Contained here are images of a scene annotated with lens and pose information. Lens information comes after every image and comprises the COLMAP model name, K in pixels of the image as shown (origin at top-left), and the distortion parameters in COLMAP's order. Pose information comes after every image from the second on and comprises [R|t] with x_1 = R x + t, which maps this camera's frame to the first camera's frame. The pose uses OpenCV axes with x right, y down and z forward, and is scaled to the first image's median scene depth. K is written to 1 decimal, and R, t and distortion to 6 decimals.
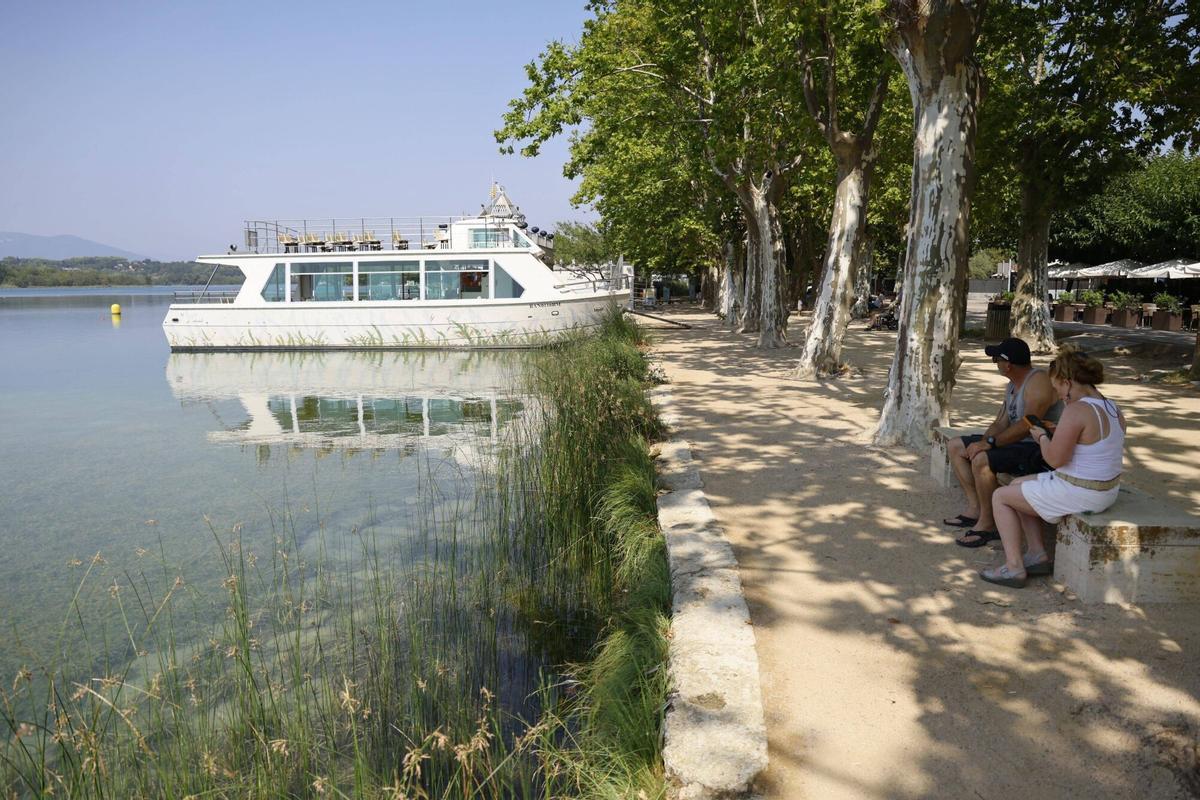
lens RADIAL K [[833.2, 0, 600.0], [0, 833.2, 400.0], [0, 0, 1]] dist [-0.093592, 0.068332]
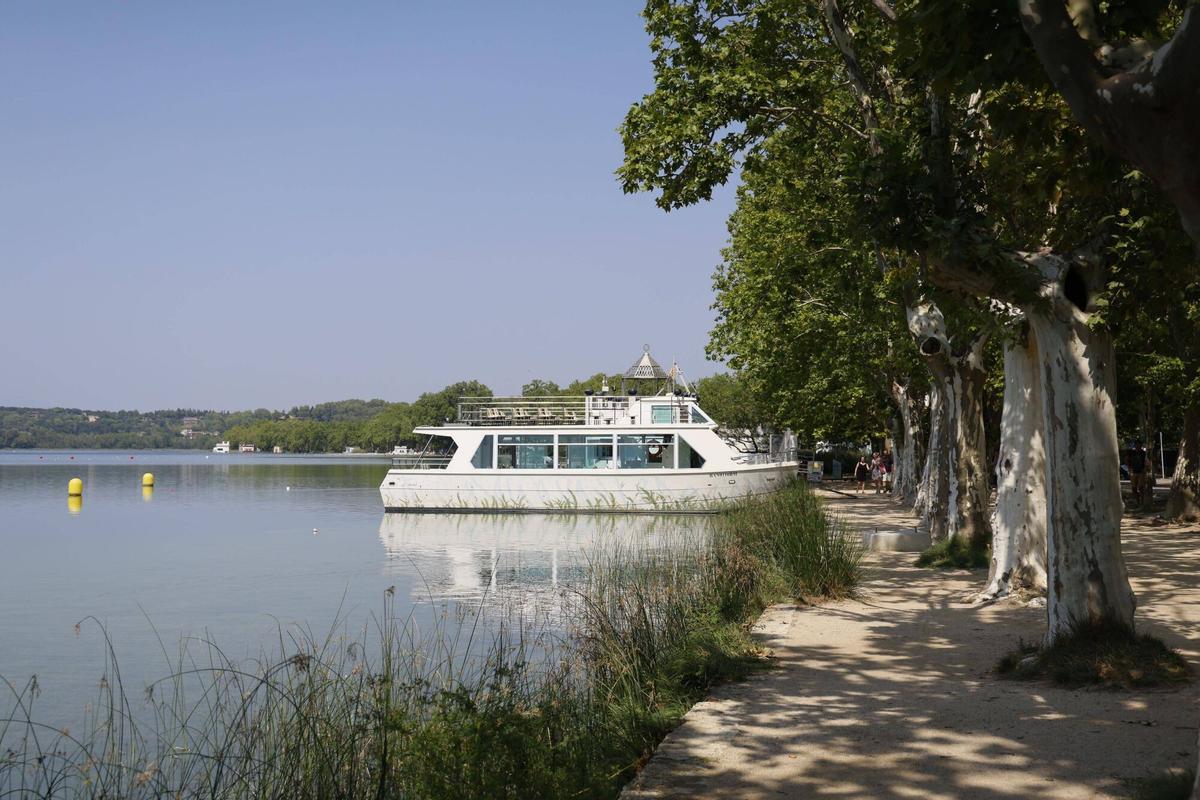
lens RADIAL K [[1640.6, 0, 600.0], [0, 1640.6, 400.0], [0, 0, 1]] dist [0.190515, -0.031720]
pose [[0.997720, 0.005480, -0.067268, -0.082998], [-0.016901, 0.985226, -0.170426, 0.167580], [0.065340, 0.171174, 0.983072, -1.210059]]
